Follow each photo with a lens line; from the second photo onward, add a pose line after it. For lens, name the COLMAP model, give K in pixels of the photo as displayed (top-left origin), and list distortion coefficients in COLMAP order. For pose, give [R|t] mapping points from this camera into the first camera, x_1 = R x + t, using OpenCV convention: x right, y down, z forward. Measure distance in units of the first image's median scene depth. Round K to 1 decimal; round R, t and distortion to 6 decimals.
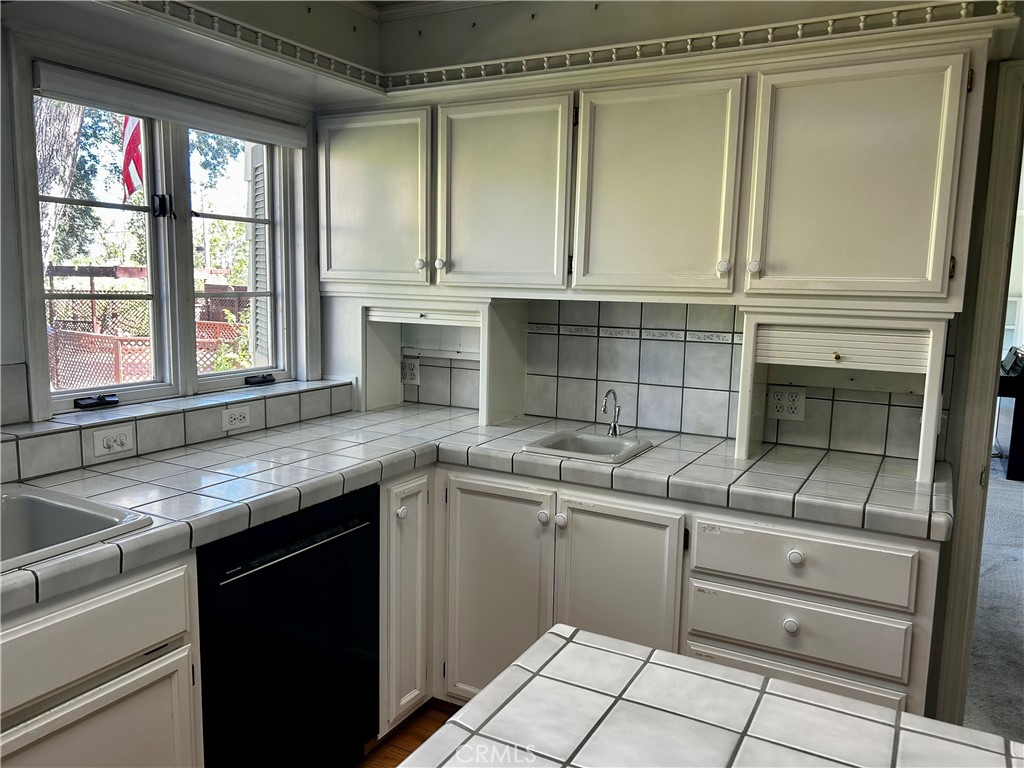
lens RADIAL K [[777.5, 0, 507.2], [0, 777.5, 389.9], [0, 0, 1]] dist [0.036985, -0.032935]
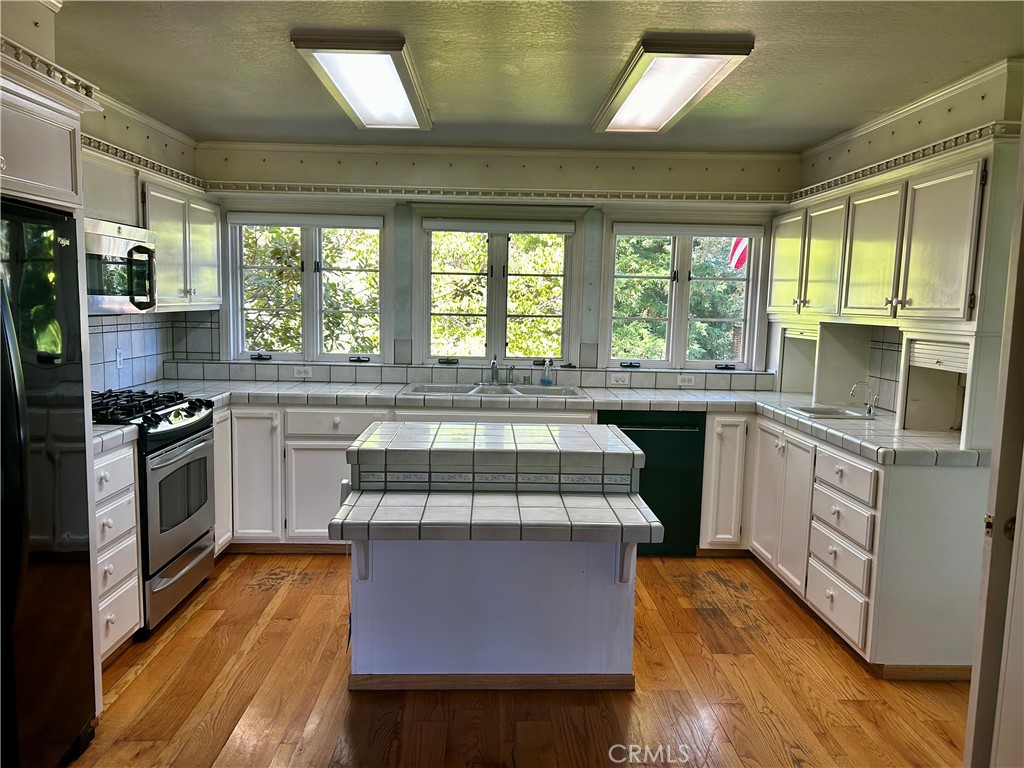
lens RADIAL K [[777.5, 0, 511.8], [0, 777.5, 386.4], [0, 0, 1]] dist [0.036985, -0.032935]
pose [[0.512279, 0.084678, -0.854634, 1.057299], [-0.135545, 0.990627, 0.016905, 0.073677], [0.848055, 0.107182, 0.518955, -0.376516]]
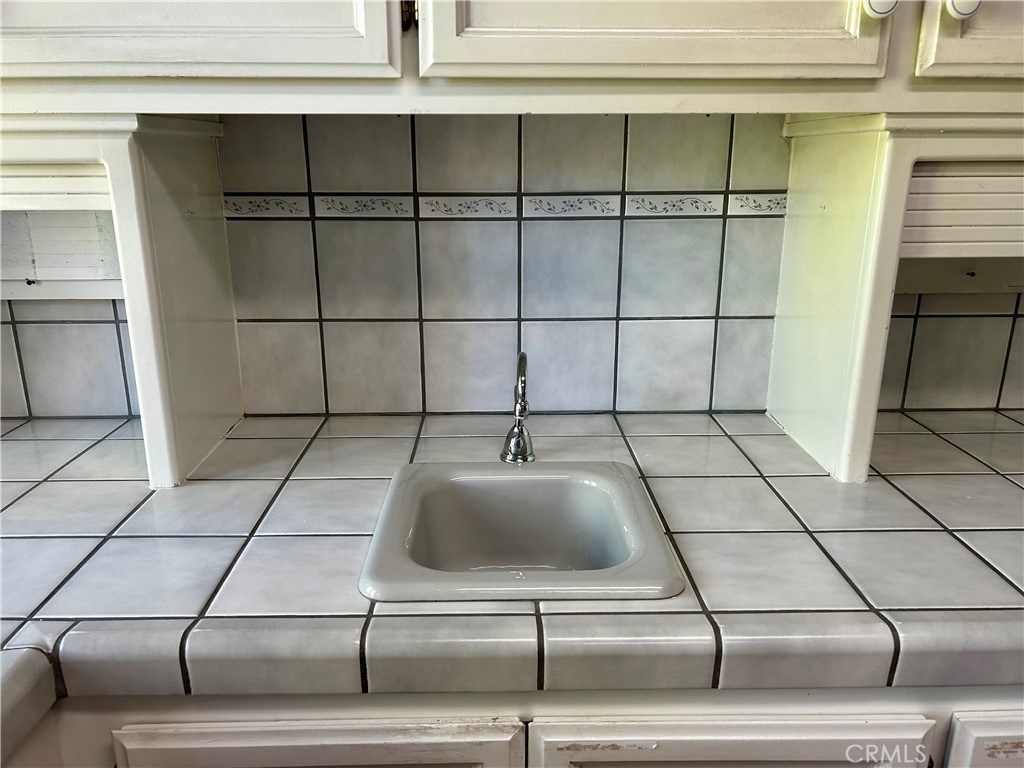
lens RADIAL K [[777.5, 0, 508.0], [0, 777.5, 386.9], [0, 0, 1]] dist [0.036985, -0.032935]
pose [[0.861297, -0.163610, 0.481040, -0.063401], [0.089358, 0.980758, 0.173578, -0.050768], [-0.500183, -0.106518, 0.859343, 0.635027]]
